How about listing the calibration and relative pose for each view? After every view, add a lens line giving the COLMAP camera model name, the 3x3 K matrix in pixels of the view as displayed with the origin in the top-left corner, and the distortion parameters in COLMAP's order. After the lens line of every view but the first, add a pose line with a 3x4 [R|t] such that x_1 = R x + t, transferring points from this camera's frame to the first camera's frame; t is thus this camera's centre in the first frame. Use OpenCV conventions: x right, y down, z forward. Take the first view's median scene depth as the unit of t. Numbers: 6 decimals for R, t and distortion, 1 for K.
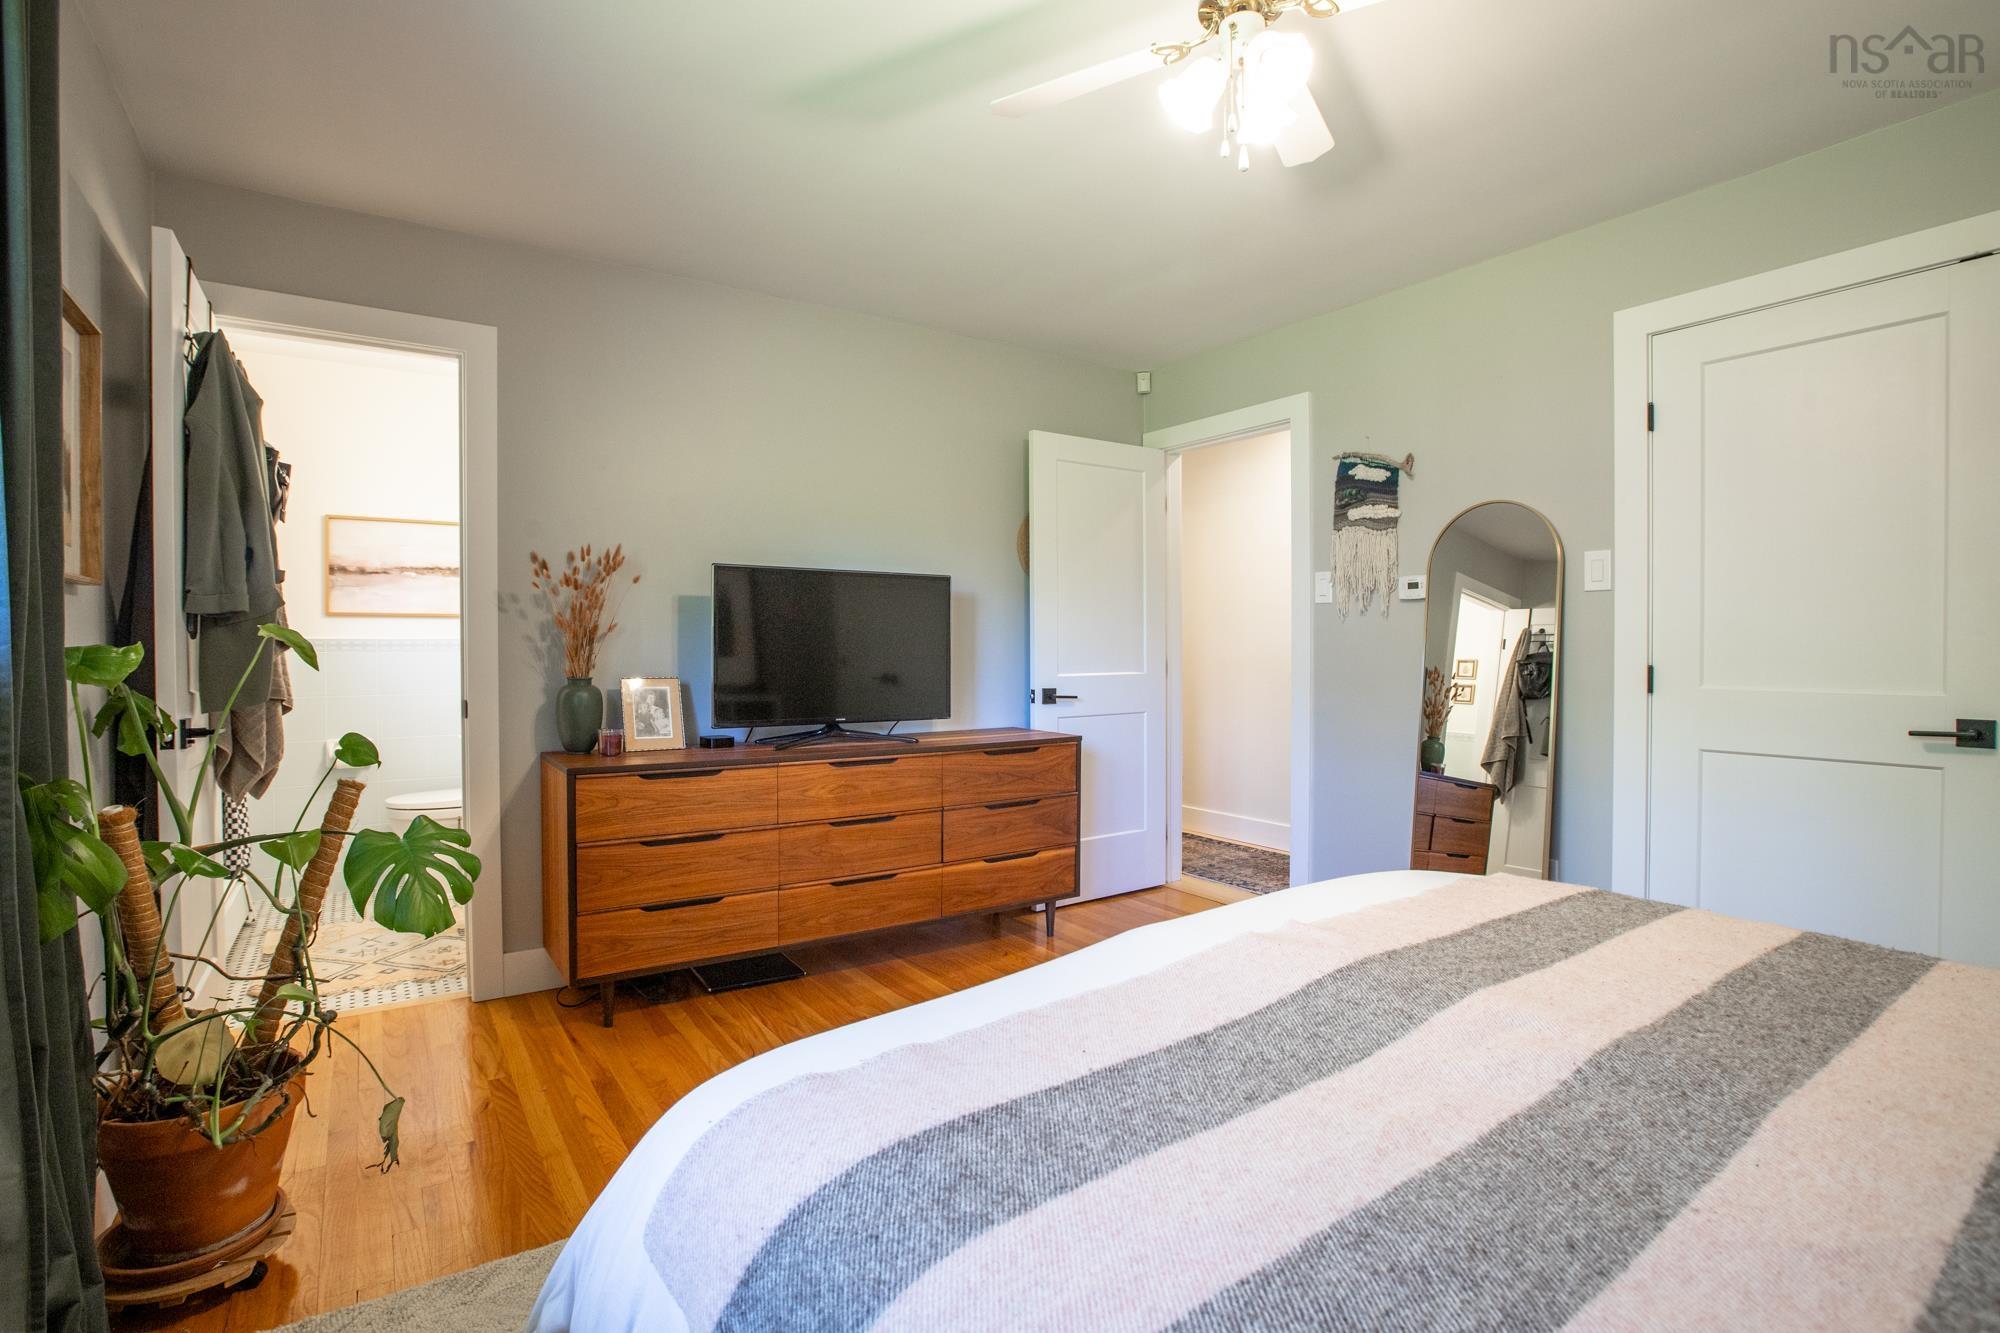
lens RADIAL K [[911.5, 0, 1000.0], [0, 911.5, 666.5], [0, 0, 1]] dist [-0.048547, 0.016657]
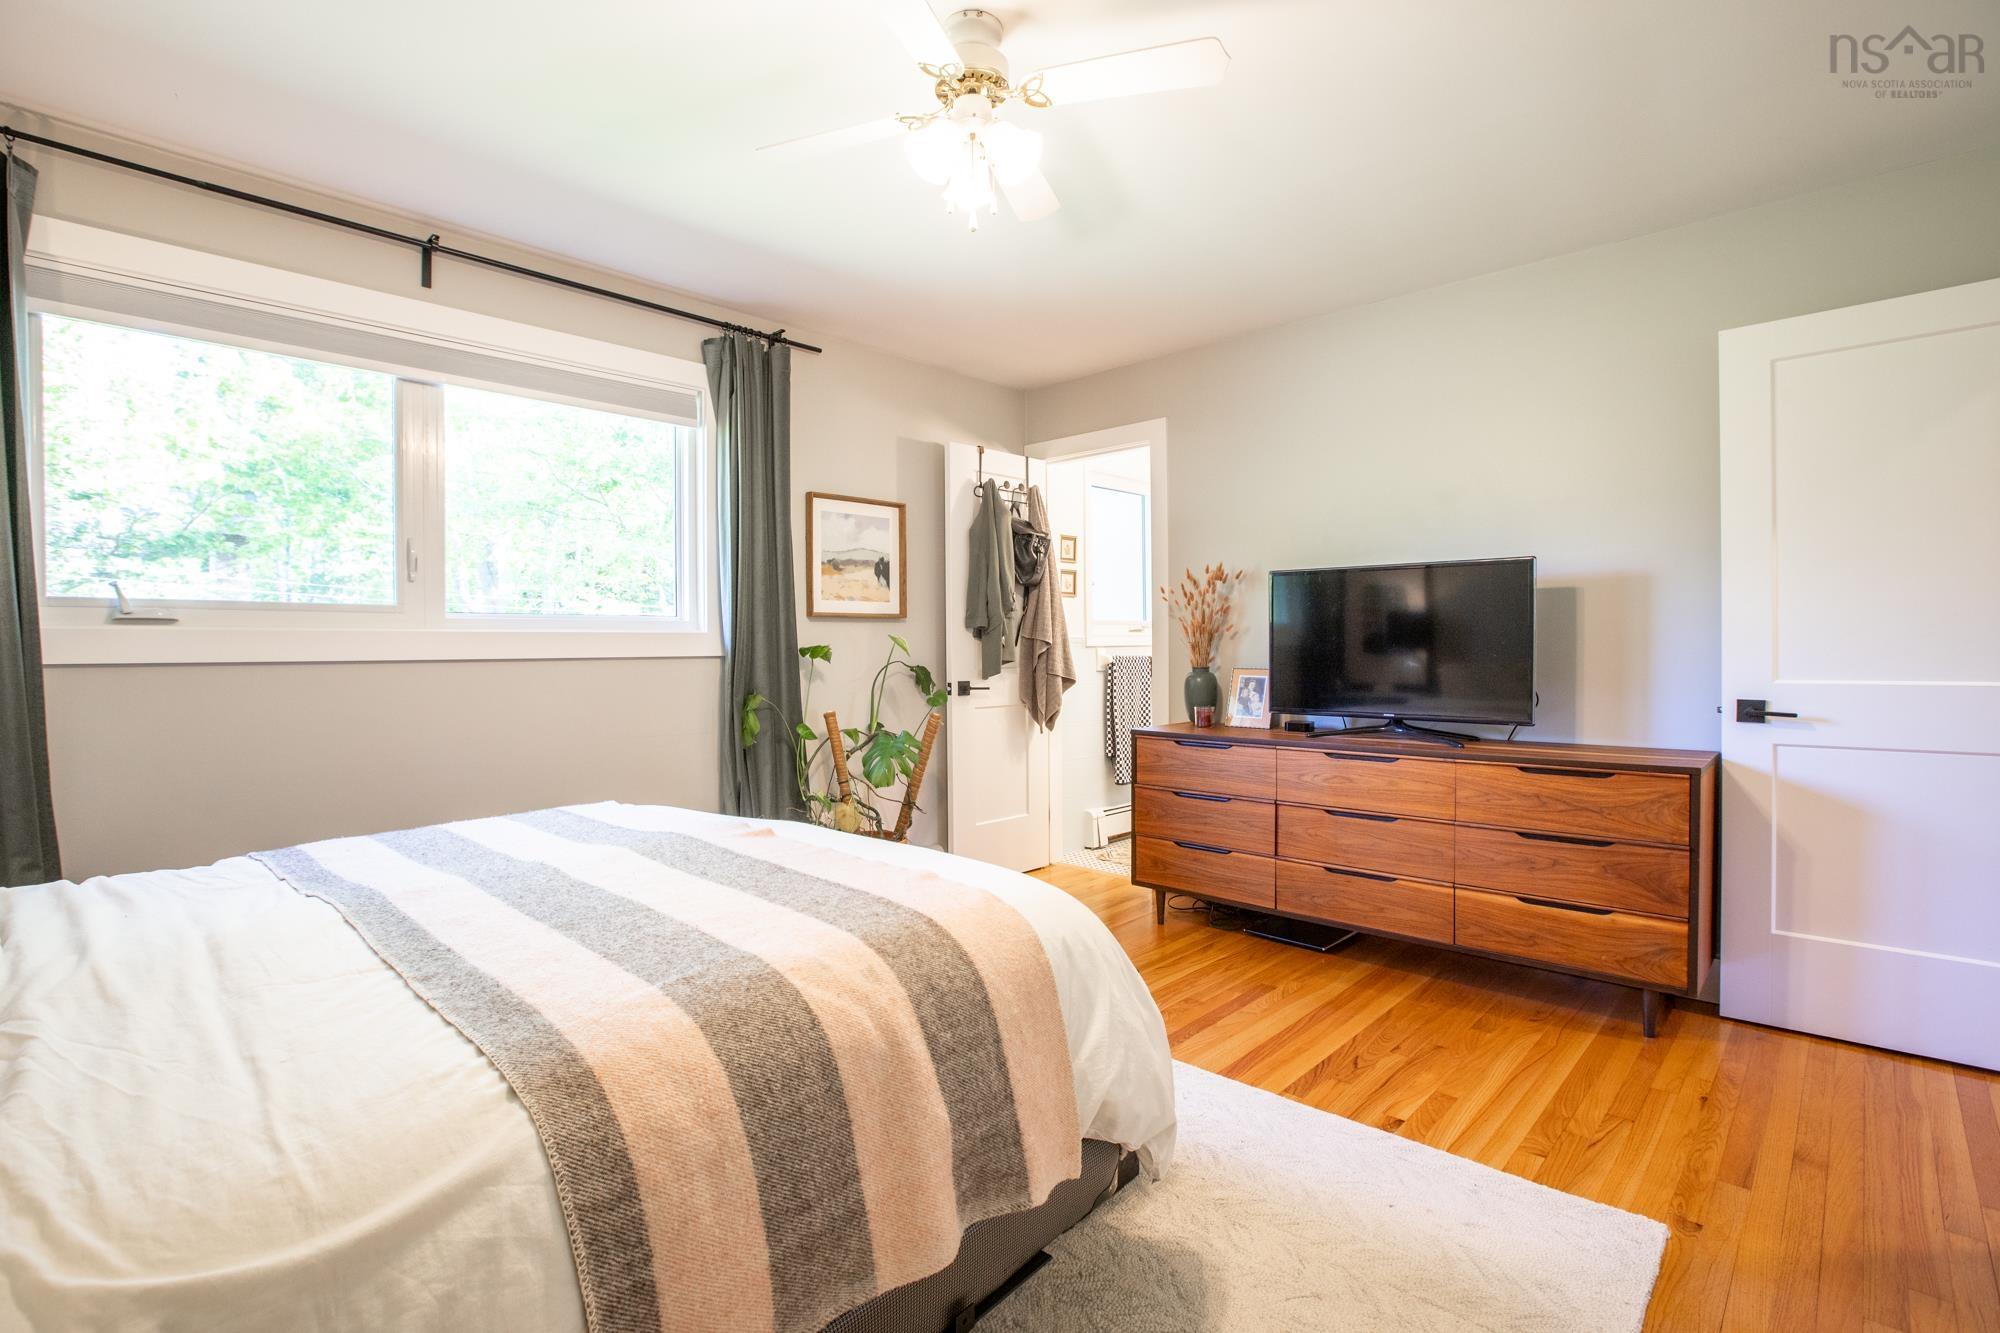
lens RADIAL K [[911.5, 0, 1000.0], [0, 911.5, 666.5], [0, 0, 1]] dist [-0.048547, 0.016657]
pose [[0.254017, 0.025225, -0.966871, 0.709367], [-0.008834, 0.999679, 0.023760, -0.015322], [0.967159, 0.002506, 0.254159, 0.361326]]
